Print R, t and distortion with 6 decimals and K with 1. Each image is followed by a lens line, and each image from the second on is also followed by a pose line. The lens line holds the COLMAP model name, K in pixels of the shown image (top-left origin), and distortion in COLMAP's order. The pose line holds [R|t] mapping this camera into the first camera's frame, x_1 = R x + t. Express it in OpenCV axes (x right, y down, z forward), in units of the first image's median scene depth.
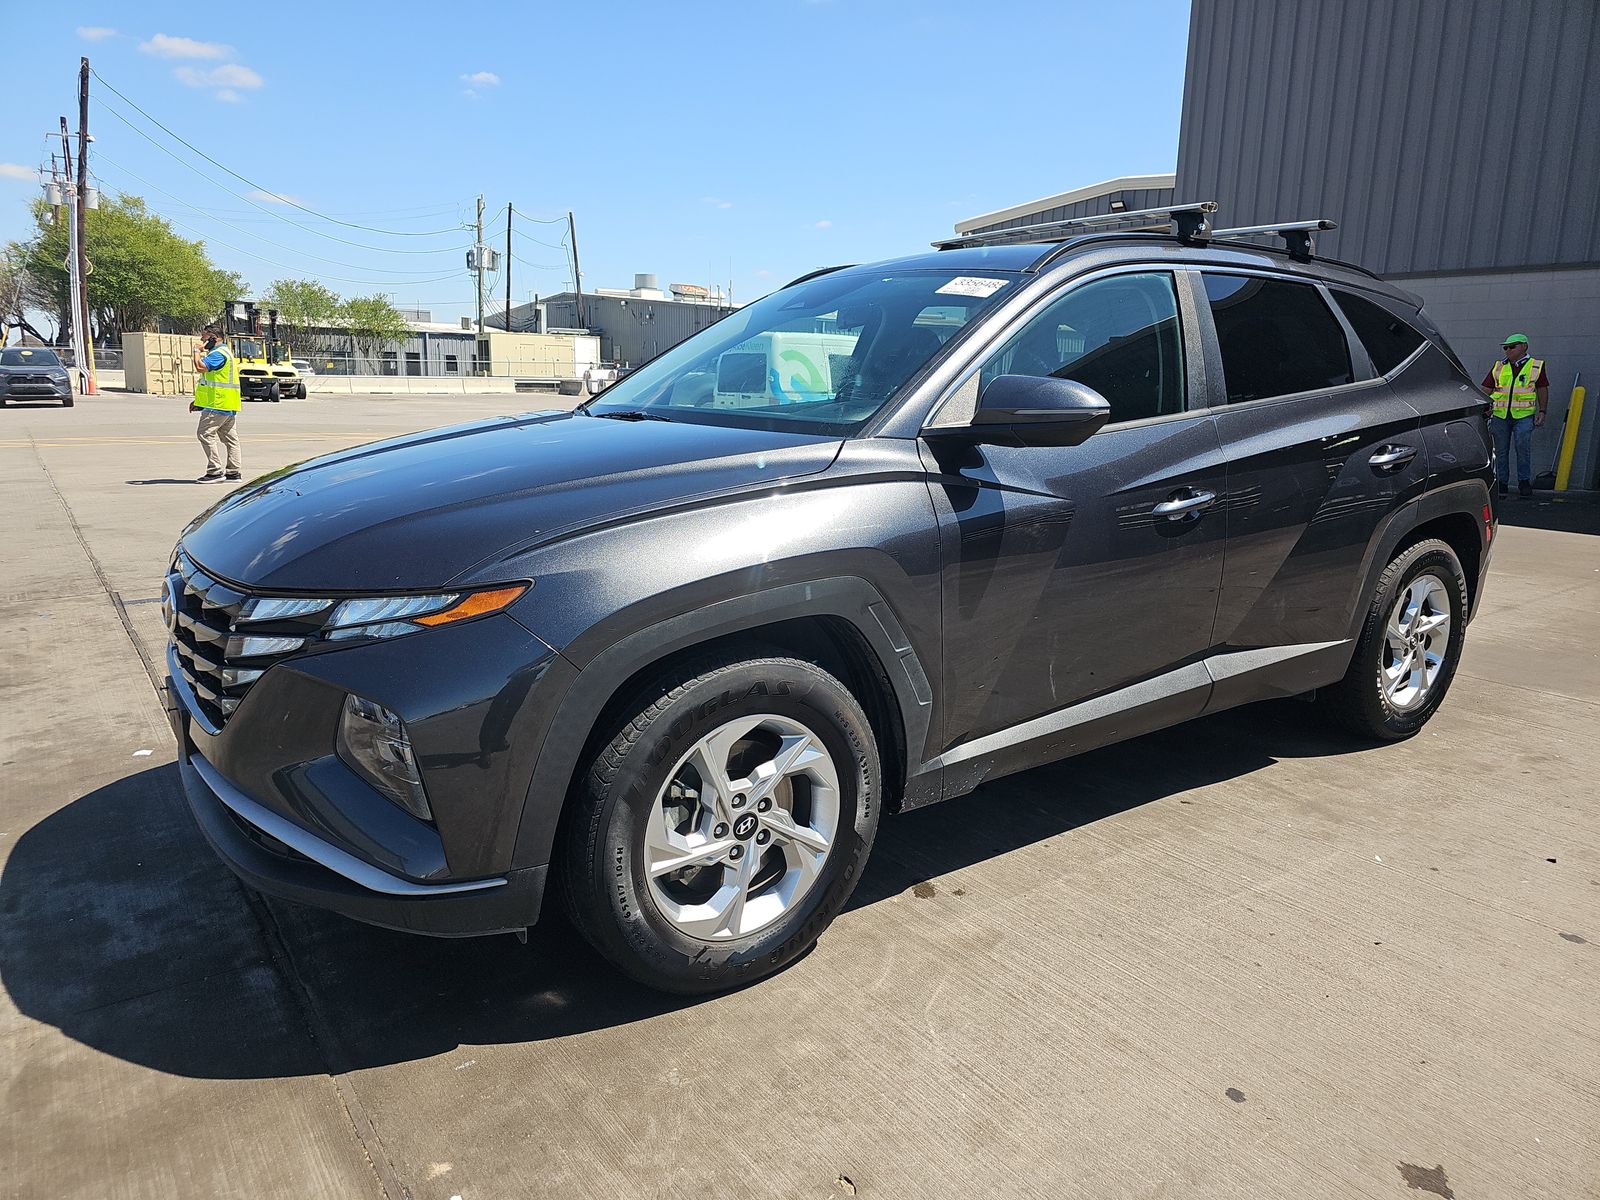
lens RADIAL K [[1071.5, 0, 799.9], [0, 1071.5, 599.2], [0, 0, 1]] dist [0.009561, -0.005321]
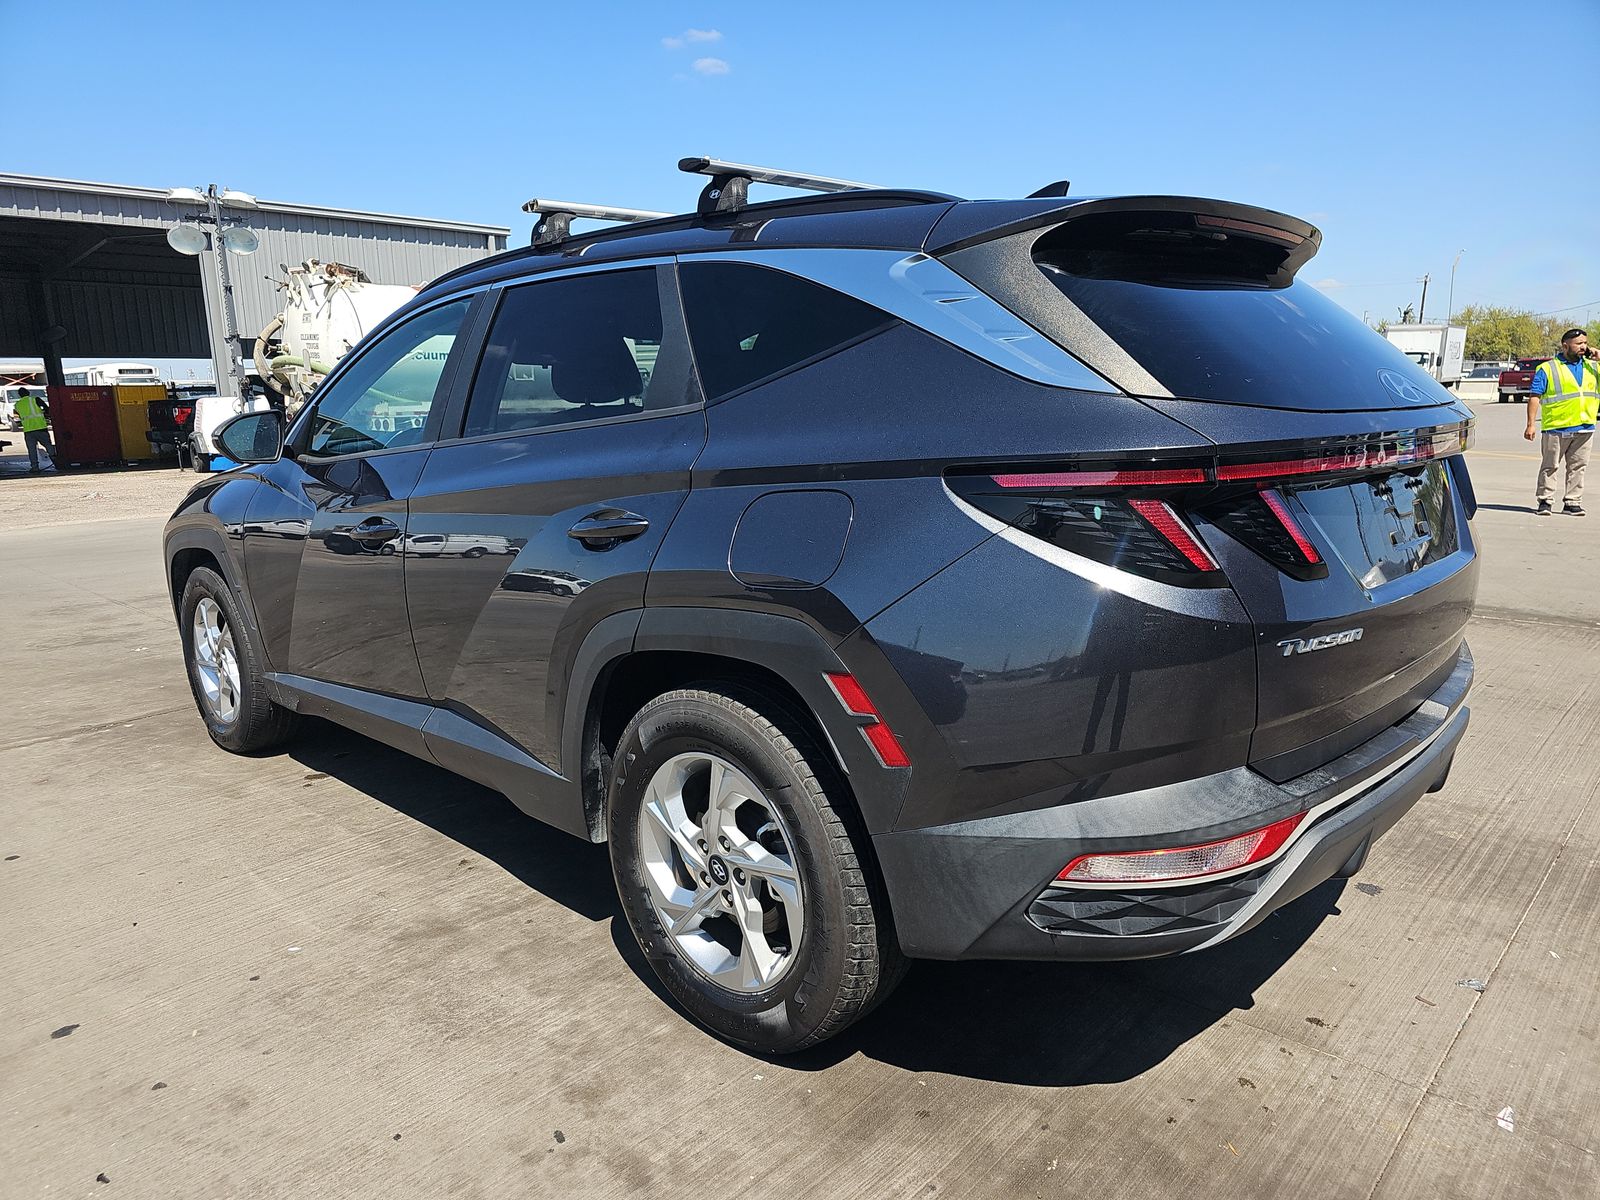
lens RADIAL K [[1071.5, 0, 786.8], [0, 1071.5, 607.2], [0, 0, 1]] dist [0.009561, -0.005321]
pose [[0.172962, 0.165240, -0.970969, 1.272279], [-0.181799, 0.974243, 0.133413, -0.198745], [0.968005, 0.153446, 0.198548, 1.055692]]
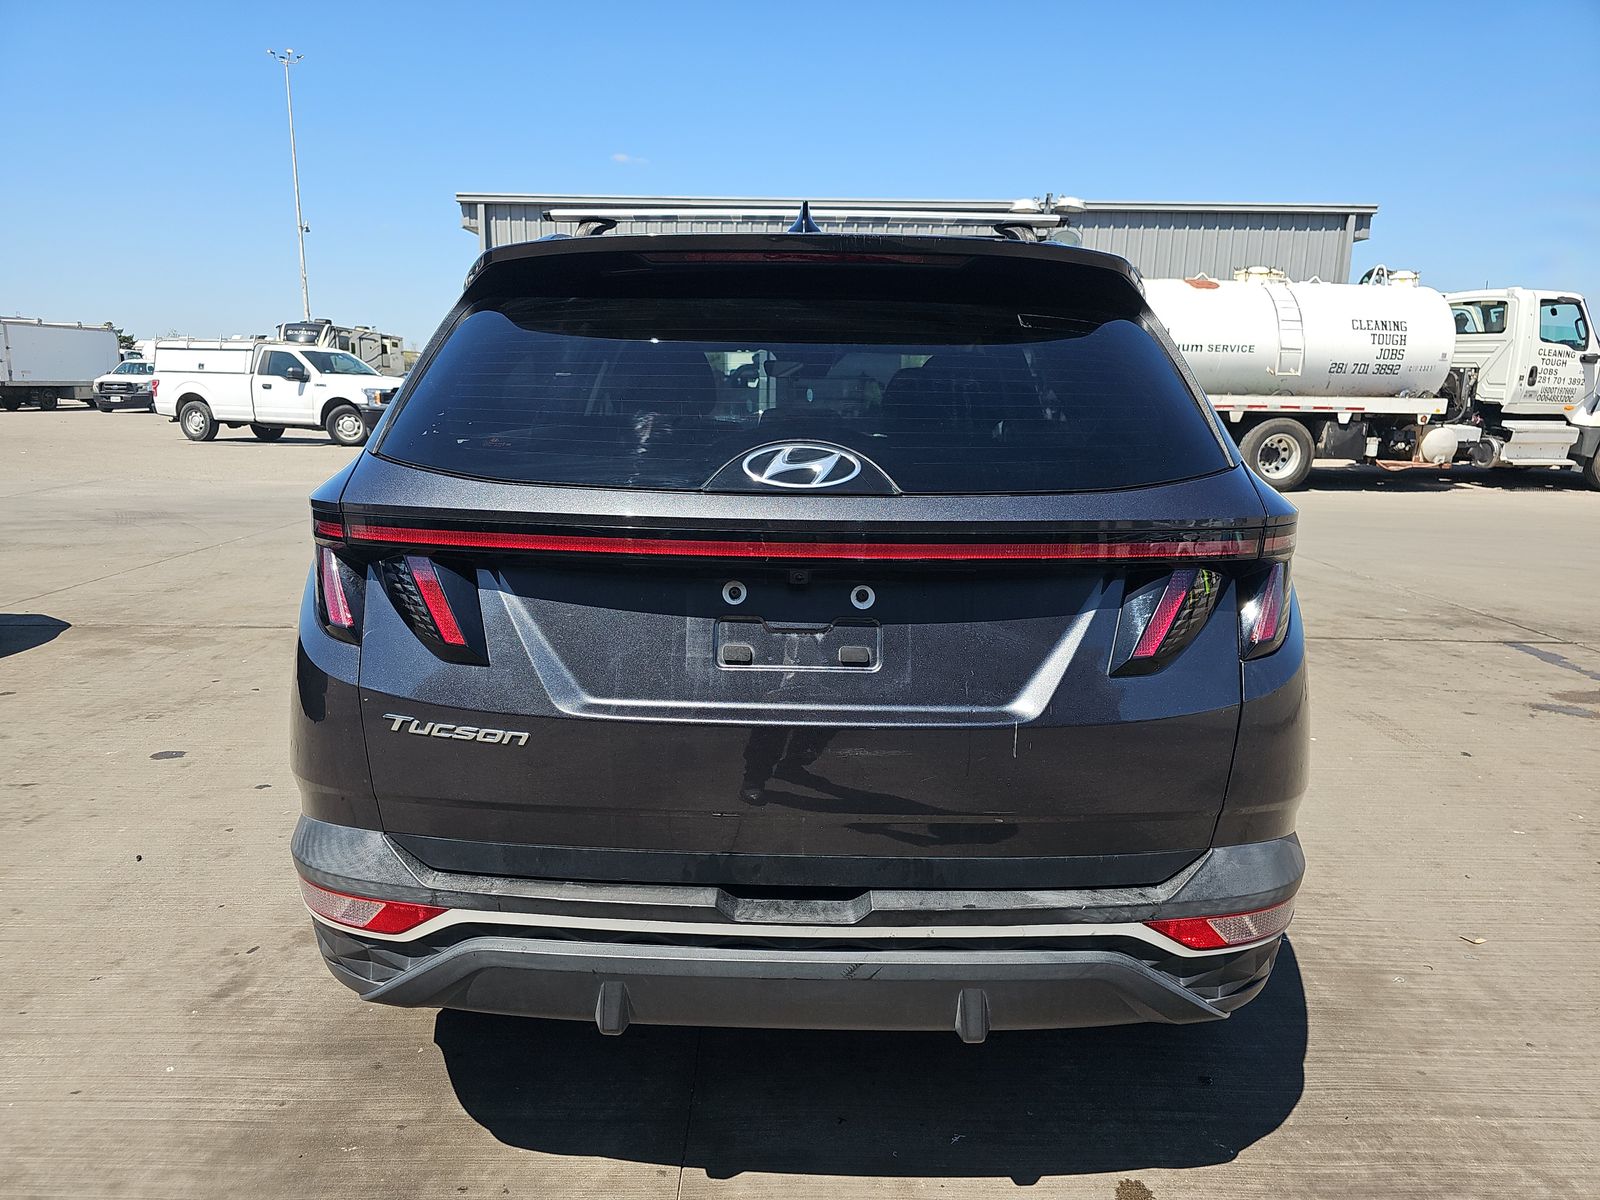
lens RADIAL K [[1071.5, 0, 785.1], [0, 1071.5, 589.9], [0, 0, 1]] dist [0.009561, -0.005321]
pose [[-0.596811, 0.120293, -0.793313, 1.099197], [-0.197459, 0.936274, 0.290520, -0.379808], [0.777706, 0.330033, -0.535026, 1.741593]]
